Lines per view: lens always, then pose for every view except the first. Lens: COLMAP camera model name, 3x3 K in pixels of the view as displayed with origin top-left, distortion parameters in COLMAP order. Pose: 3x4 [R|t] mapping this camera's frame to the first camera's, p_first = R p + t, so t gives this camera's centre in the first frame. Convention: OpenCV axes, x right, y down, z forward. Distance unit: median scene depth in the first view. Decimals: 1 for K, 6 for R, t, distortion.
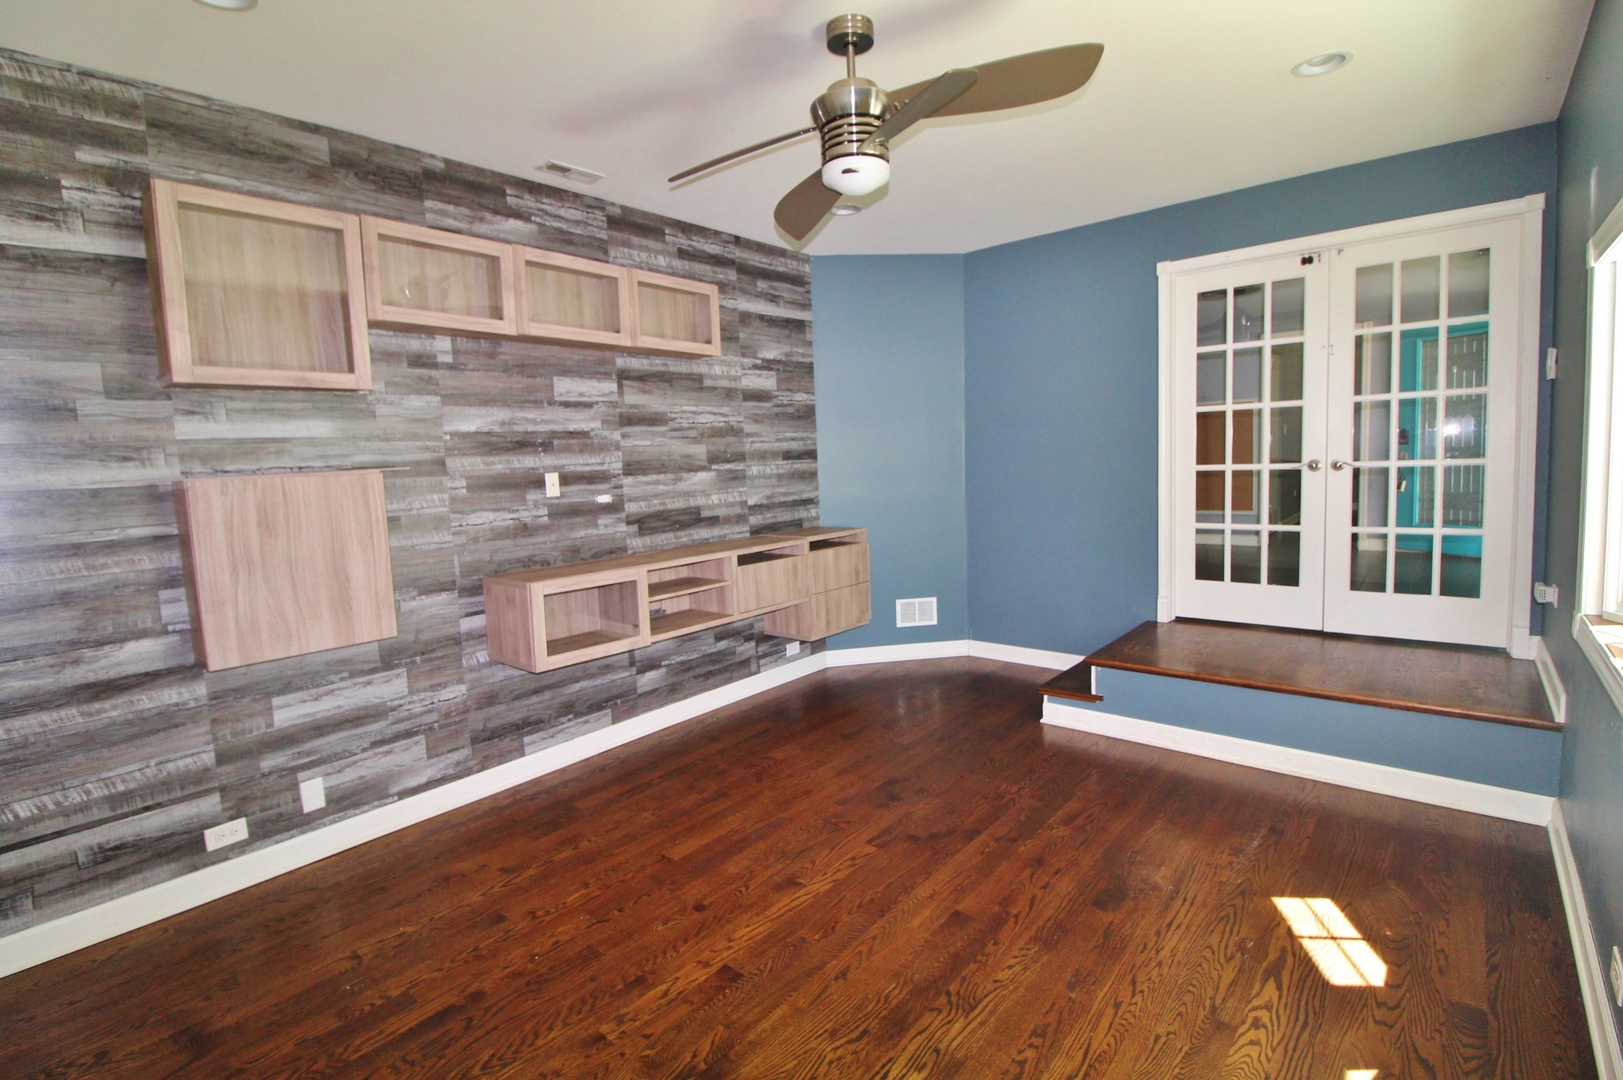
lens RADIAL K [[756.1, 0, 813.5], [0, 756.1, 529.3], [0, 0, 1]] dist [0.002917, -0.015183]
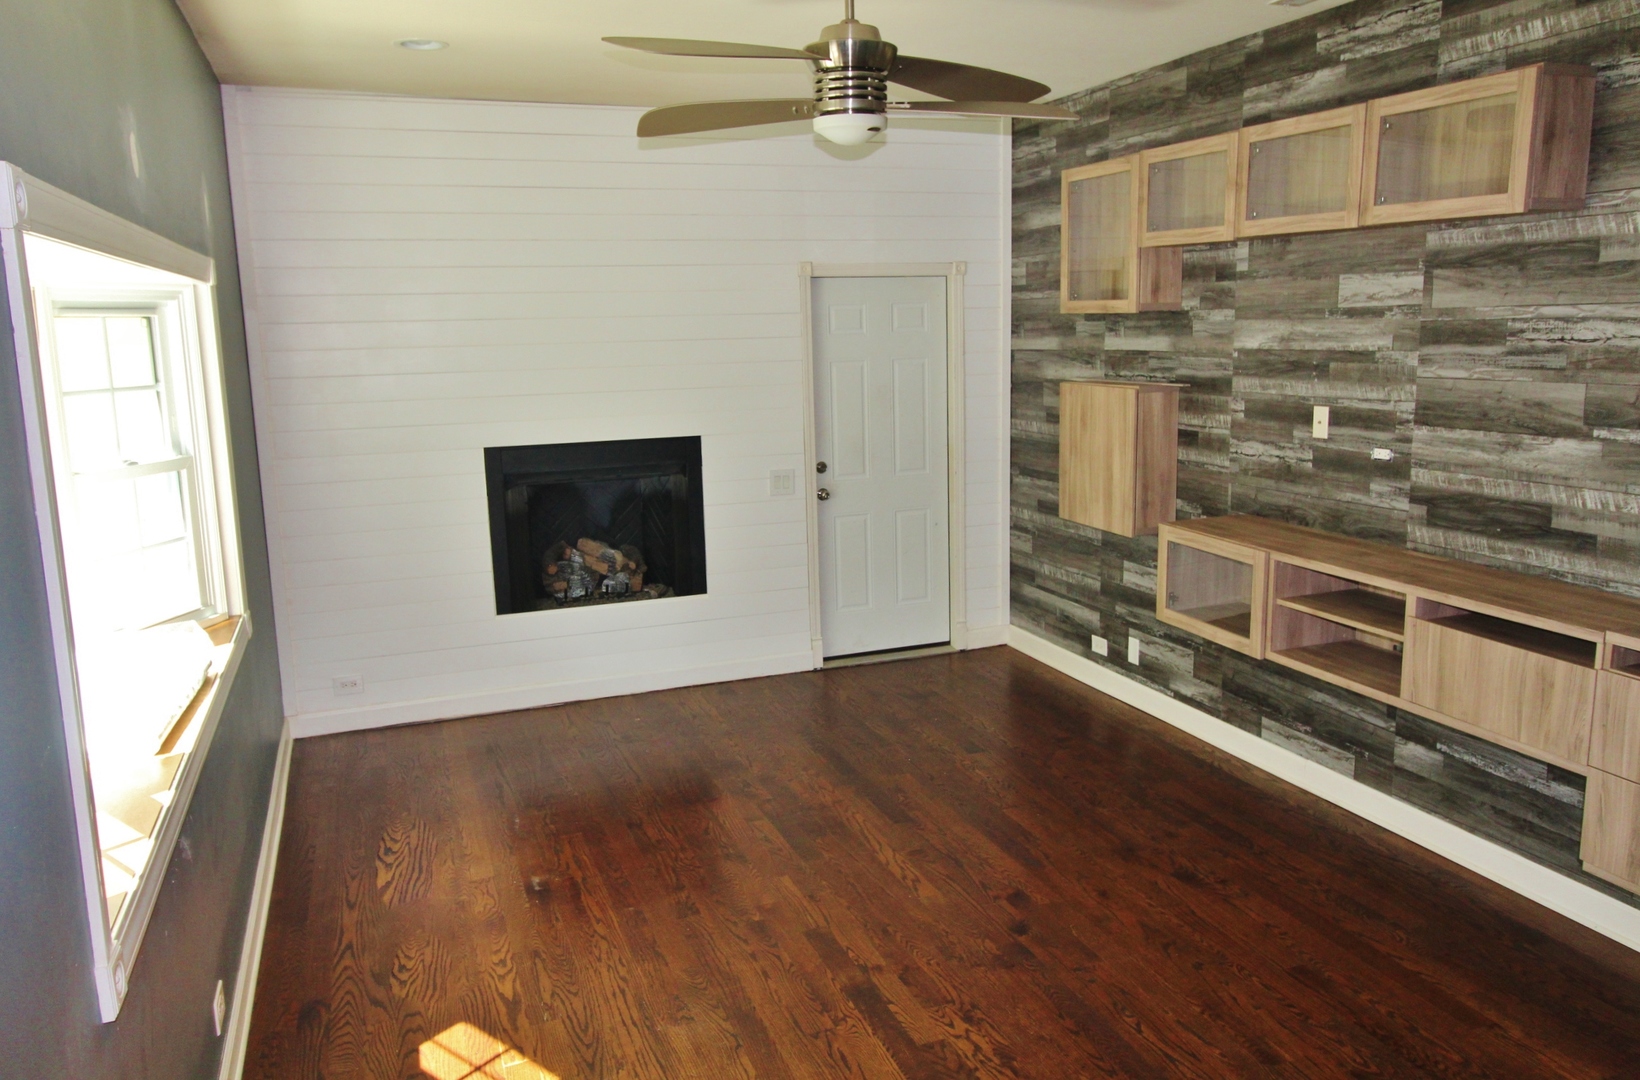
lens RADIAL K [[1219.0, 0, 820.0], [0, 1219.0, 540.0], [0, 0, 1]] dist [0.002124, -0.000020]
pose [[-0.489781, 0.209580, -0.846281, 0.938859], [-0.040382, 0.964182, 0.262149, -0.241926], [0.870910, 0.162570, -0.463774, 1.143191]]
